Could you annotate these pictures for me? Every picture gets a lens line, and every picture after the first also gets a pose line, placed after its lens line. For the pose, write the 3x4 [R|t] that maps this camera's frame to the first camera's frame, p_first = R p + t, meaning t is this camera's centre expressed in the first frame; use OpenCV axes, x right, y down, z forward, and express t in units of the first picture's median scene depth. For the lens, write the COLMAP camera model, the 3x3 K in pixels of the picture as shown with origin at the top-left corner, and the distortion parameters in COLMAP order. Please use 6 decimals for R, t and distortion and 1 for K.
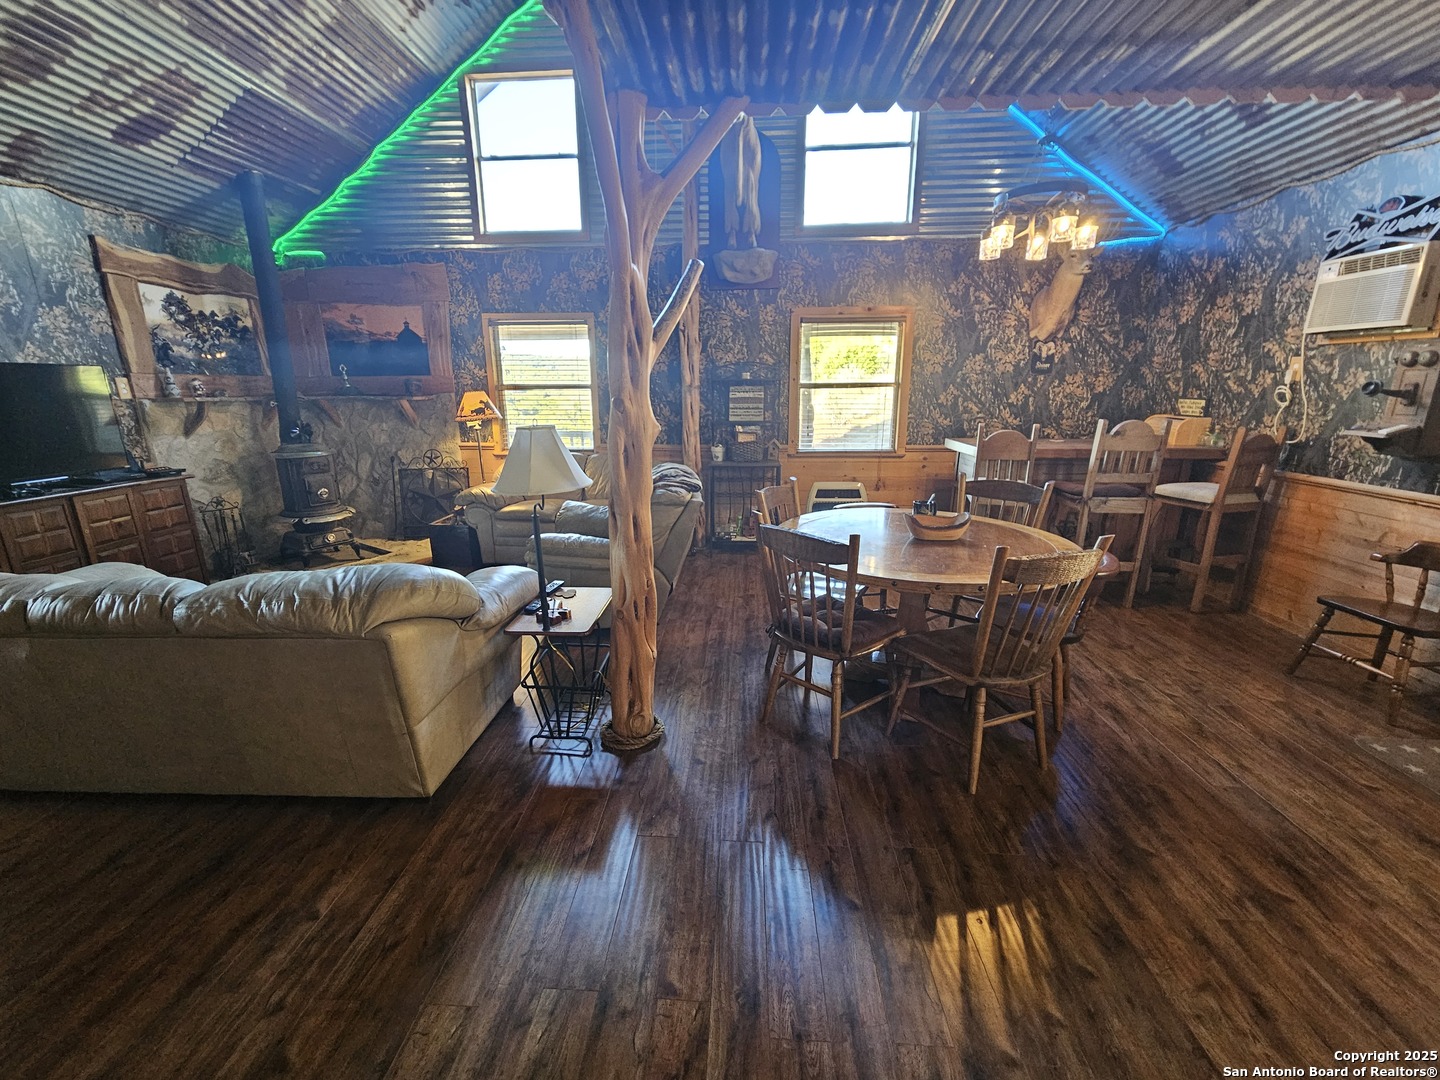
lens RADIAL K [[580.1, 0, 706.6], [0, 580.1, 541.0], [0, 0, 1]] dist [-0.002416, -0.001433]
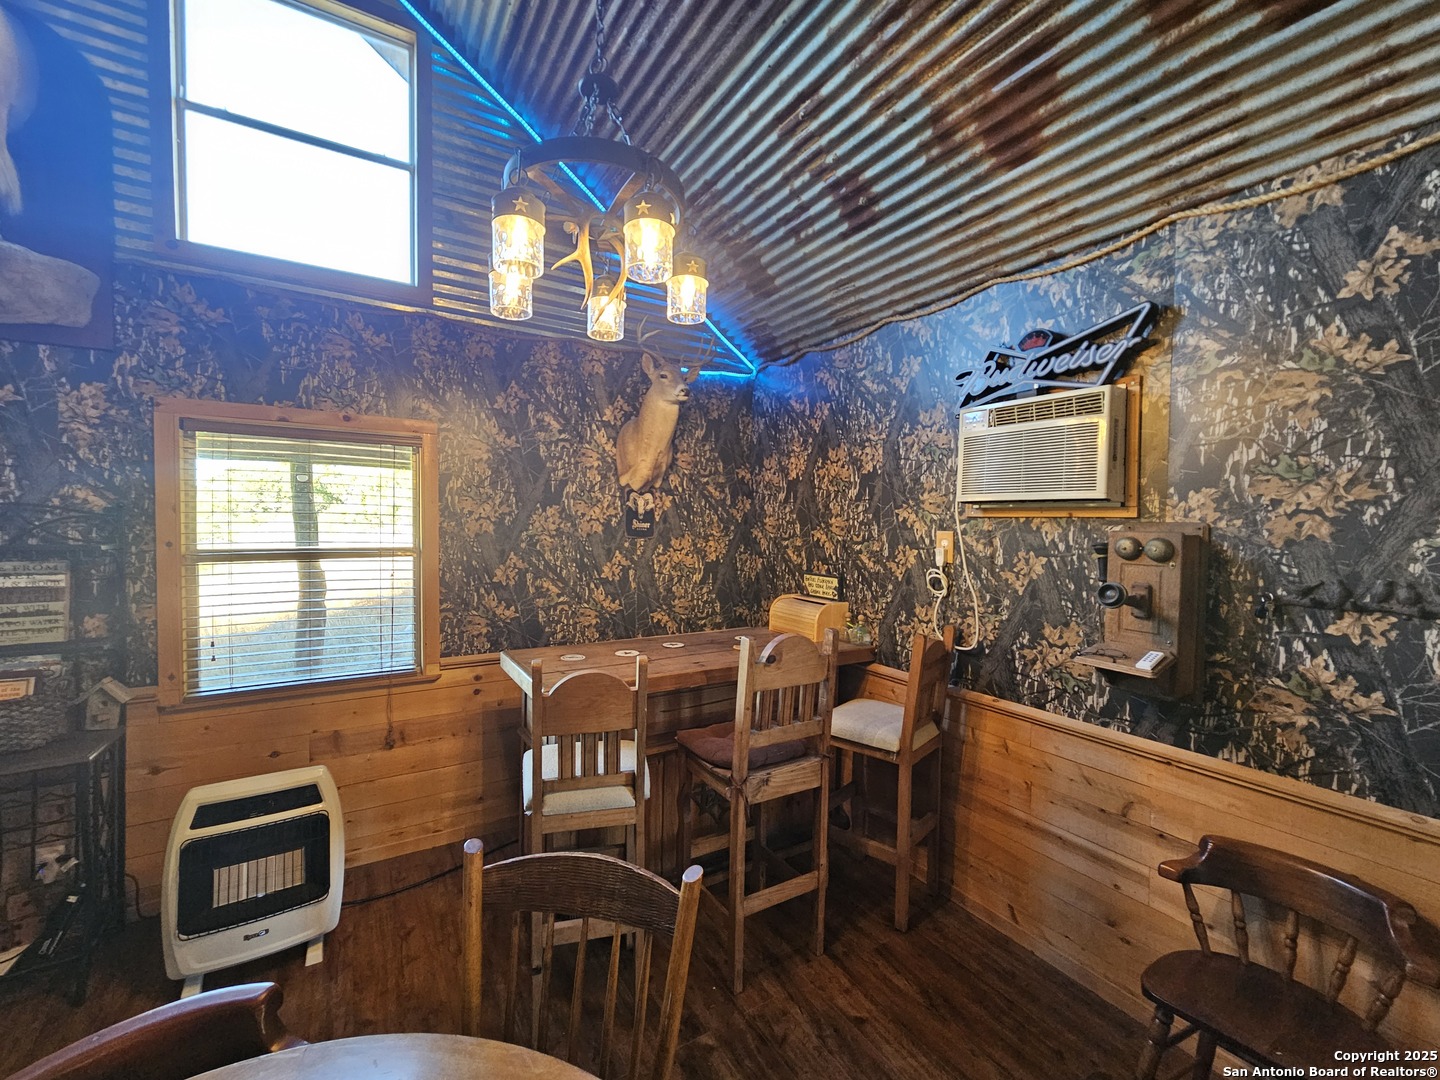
lens RADIAL K [[580.1, 0, 684.2], [0, 580.1, 540.7], [0, 0, 1]] dist [-0.002416, -0.001433]
pose [[0.836442, 0.004052, 0.548040, 0.319952], [0.119886, 0.974402, -0.190180, -0.192999], [-0.534782, 0.224777, 0.814545, 0.541975]]
